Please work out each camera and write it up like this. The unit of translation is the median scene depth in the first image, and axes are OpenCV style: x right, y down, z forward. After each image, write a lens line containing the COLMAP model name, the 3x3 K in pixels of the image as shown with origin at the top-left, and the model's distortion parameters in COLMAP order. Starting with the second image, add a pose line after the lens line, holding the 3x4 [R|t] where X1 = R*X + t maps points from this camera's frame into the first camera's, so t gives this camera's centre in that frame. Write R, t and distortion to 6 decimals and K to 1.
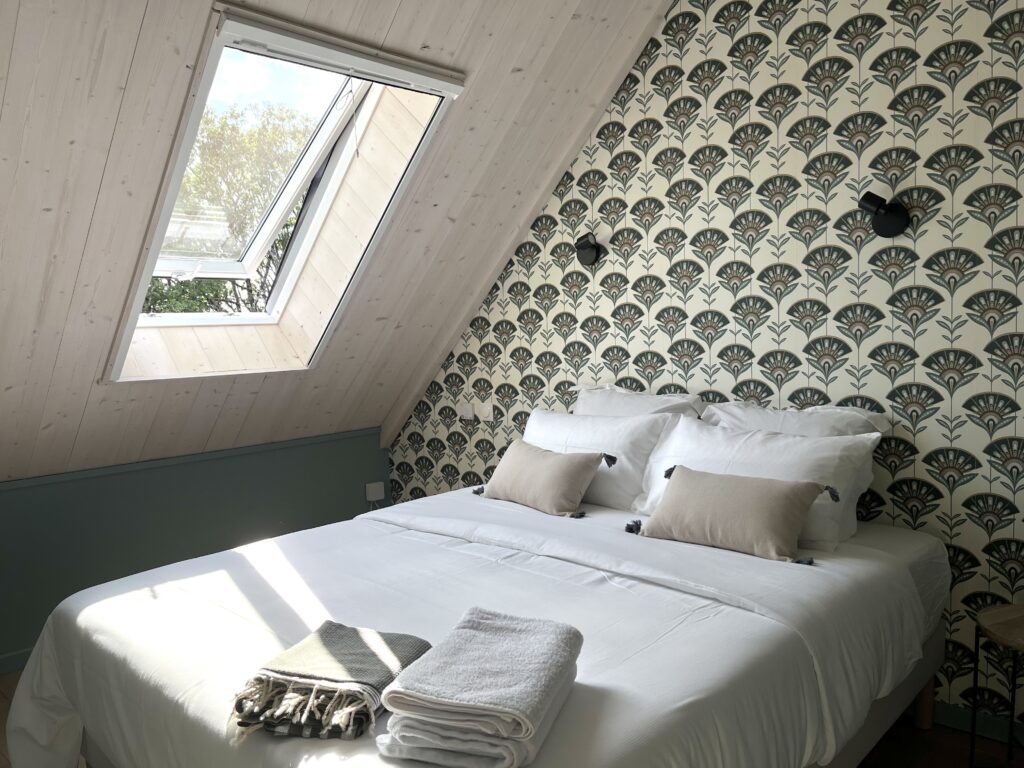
lens RADIAL K [[785.7, 0, 512.0], [0, 785.7, 384.0], [0, 0, 1]] dist [0.002413, -0.006783]
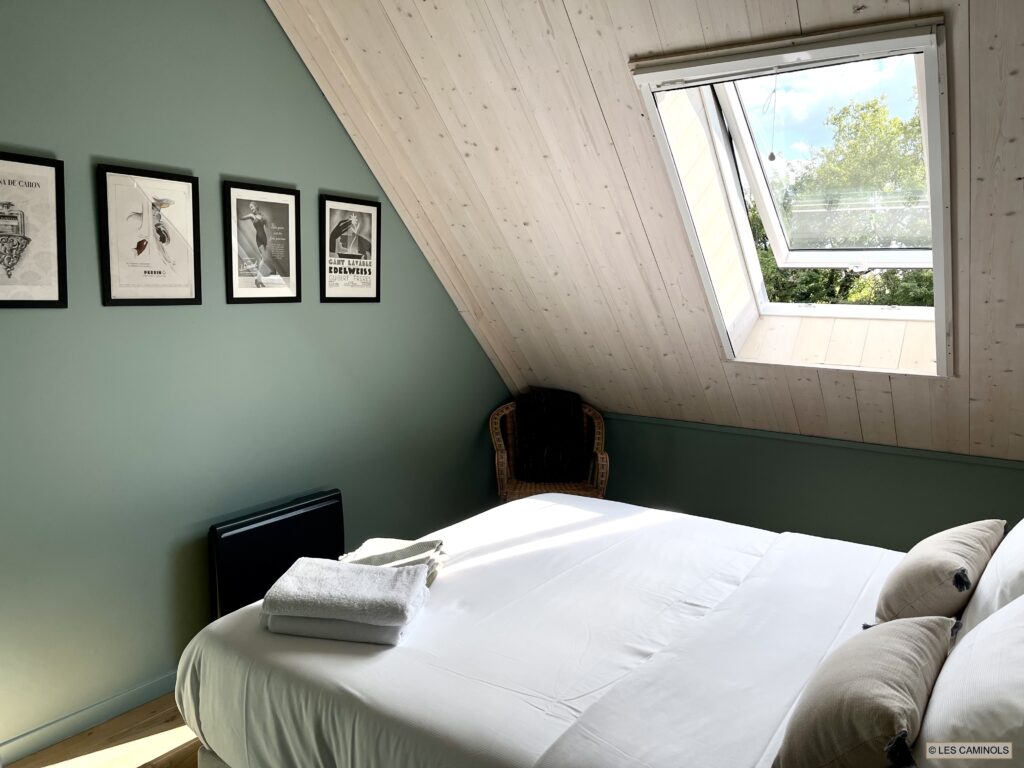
lens RADIAL K [[781.7, 0, 512.0], [0, 781.7, 384.0], [0, 0, 1]] dist [0.057017, 0.000453]
pose [[0.159528, 0.165550, -0.973213, 0.759246], [-0.096163, 0.983756, 0.151580, -0.144054], [0.982499, 0.069406, 0.172856, 0.564343]]
